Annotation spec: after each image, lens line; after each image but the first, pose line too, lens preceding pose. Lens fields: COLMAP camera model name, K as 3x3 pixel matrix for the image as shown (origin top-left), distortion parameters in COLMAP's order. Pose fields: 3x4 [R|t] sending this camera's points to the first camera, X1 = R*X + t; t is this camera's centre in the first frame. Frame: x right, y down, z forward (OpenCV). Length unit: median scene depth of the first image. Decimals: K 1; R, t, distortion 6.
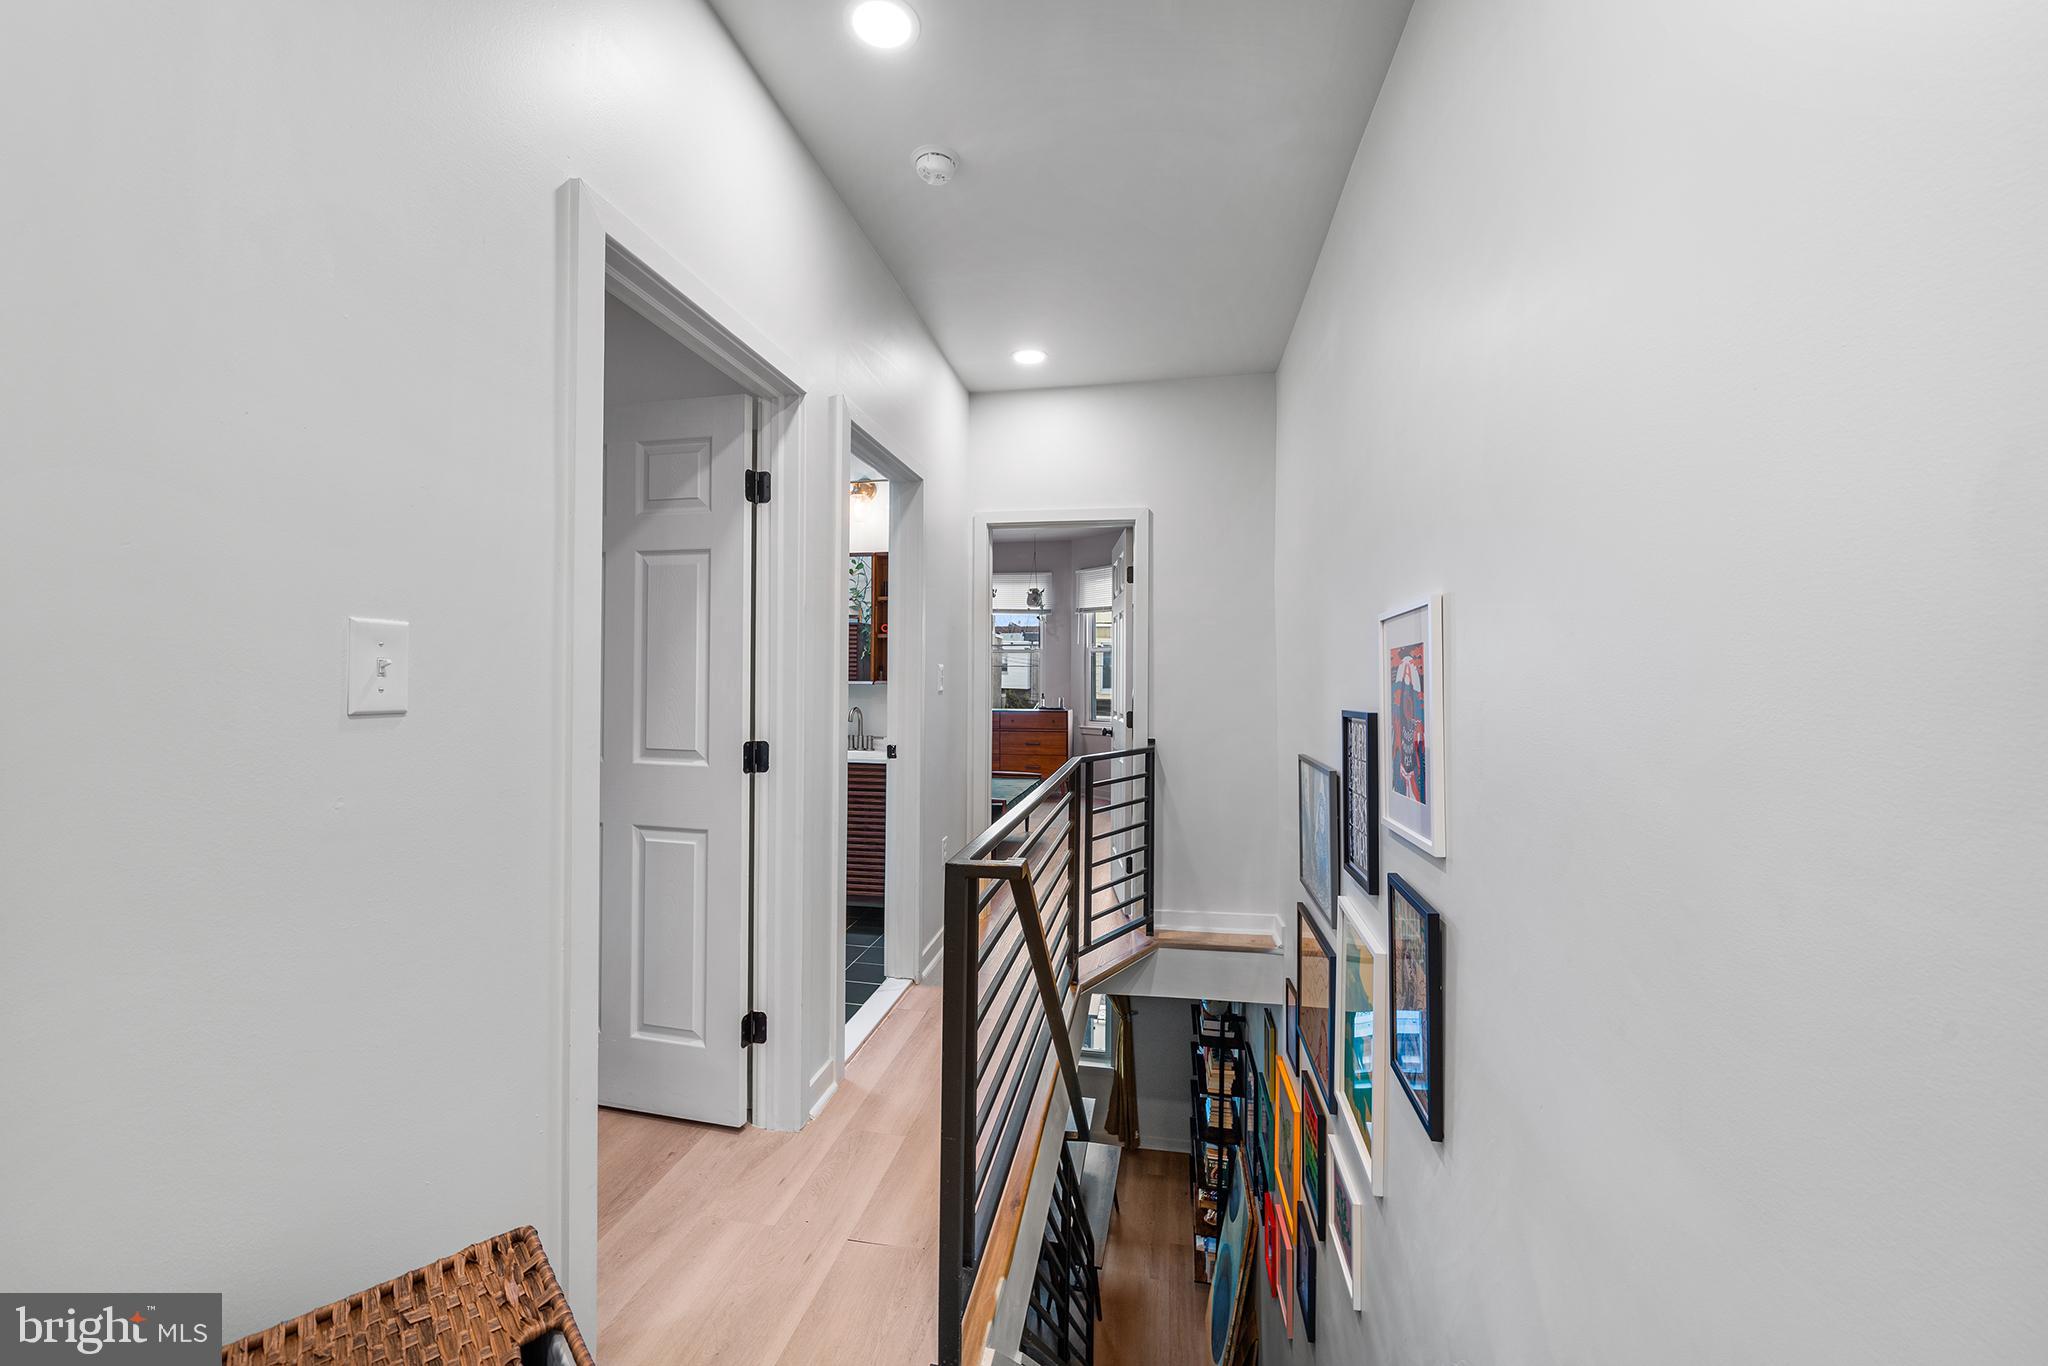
lens RADIAL K [[785.5, 0, 1024.0], [0, 785.5, 683.0], [0, 0, 1]] dist [-0.000130, -0.000012]
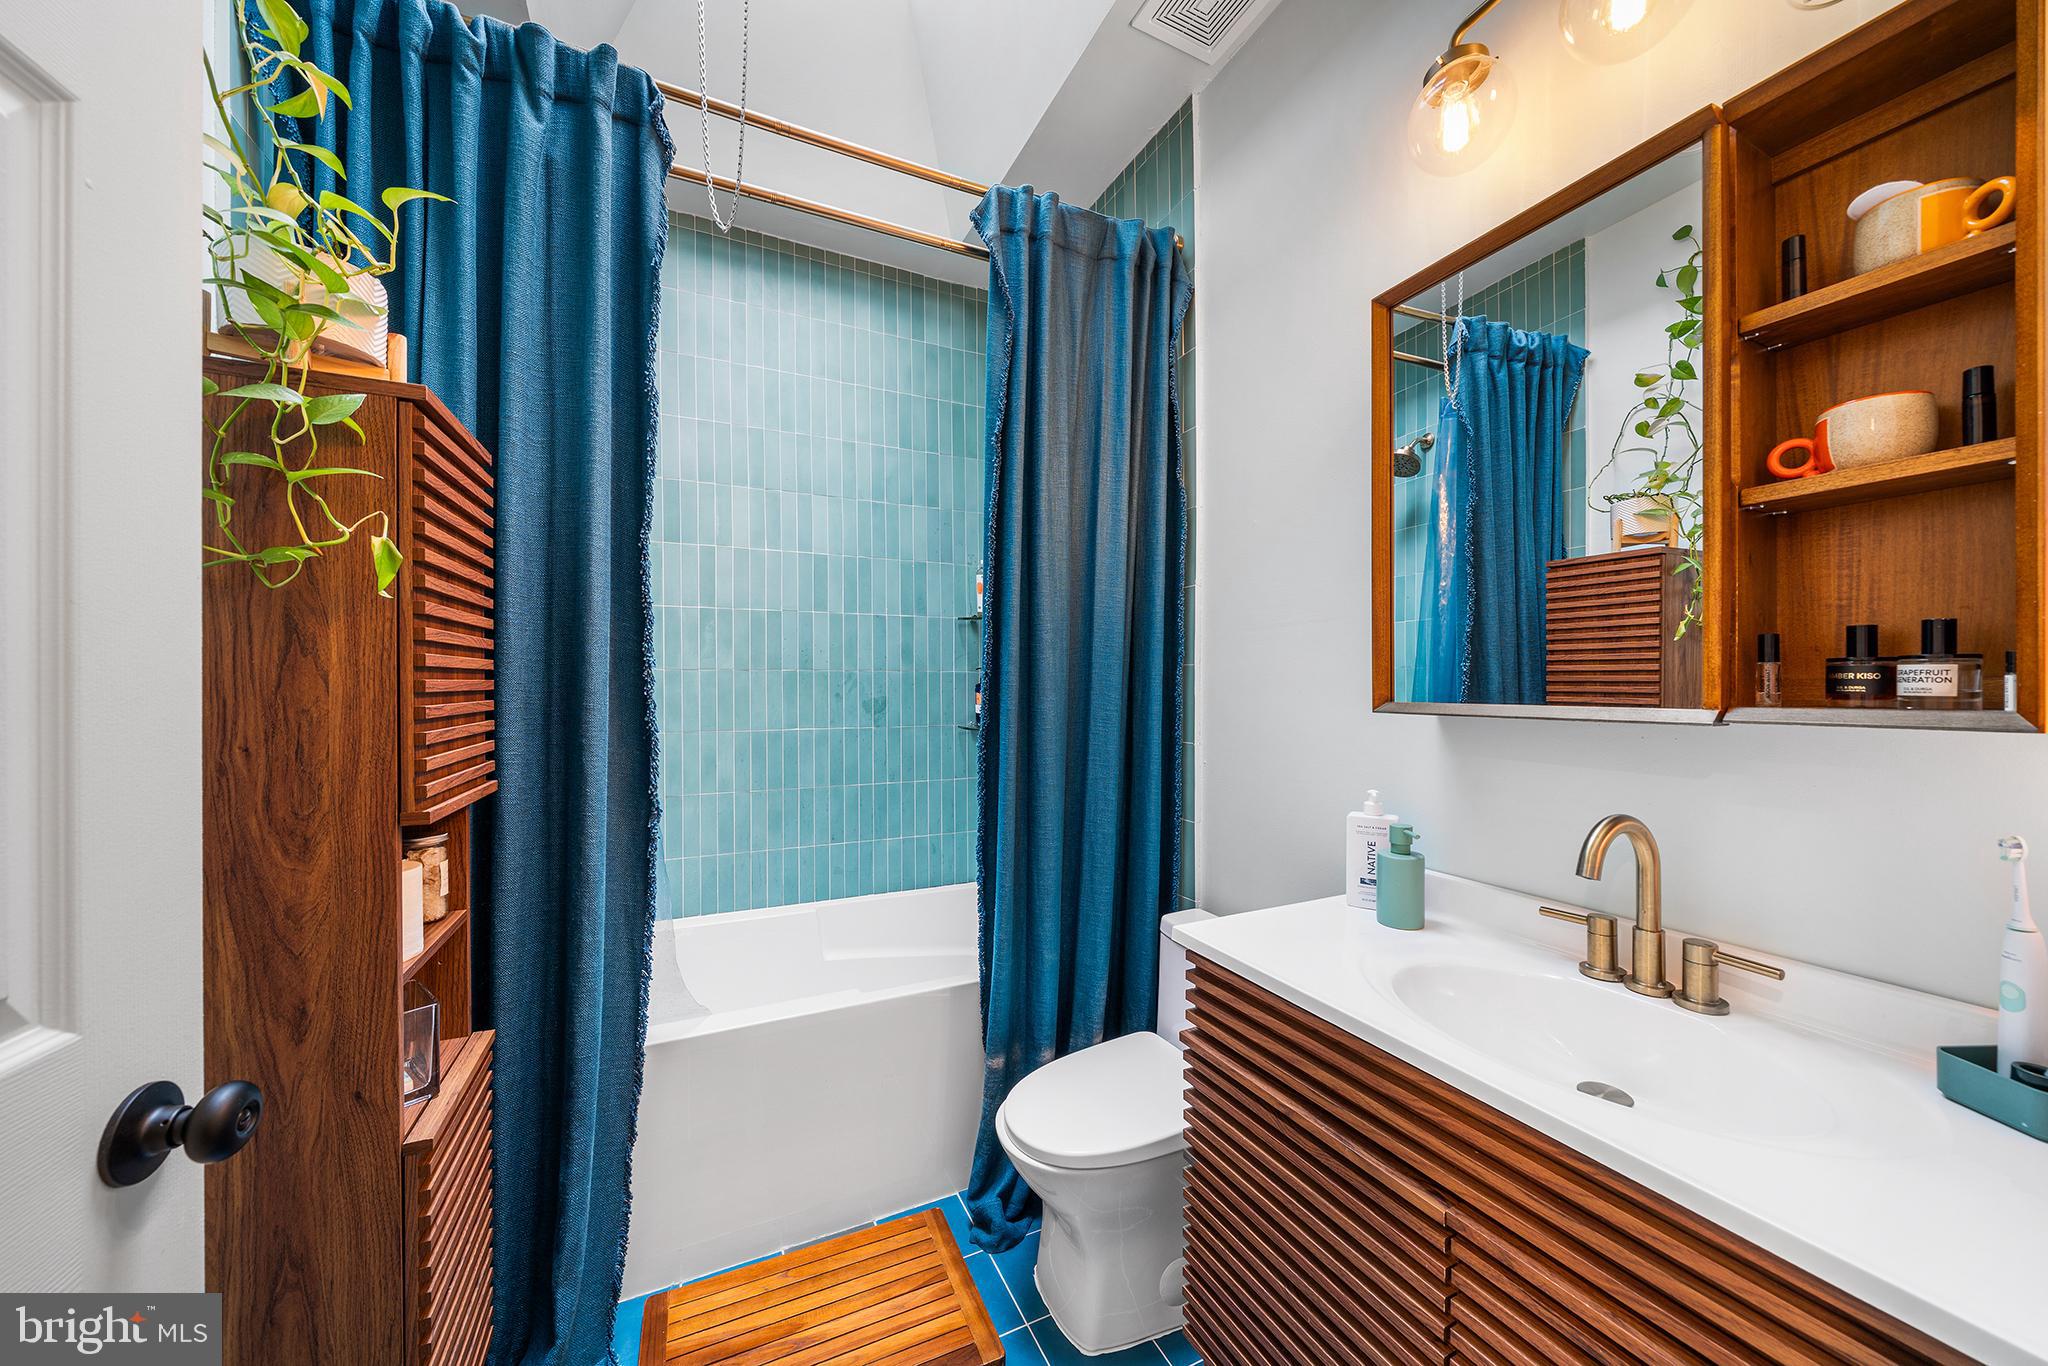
lens RADIAL K [[721.5, 0, 1024.0], [0, 721.5, 683.0], [0, 0, 1]] dist [0.000156, 0.000006]
pose [[0.579422, -0.004465, -0.815016, -0.153902], [0.001416, 0.999989, -0.004471, -0.008754], [0.815027, 0.001437, 0.579422, 0.796991]]
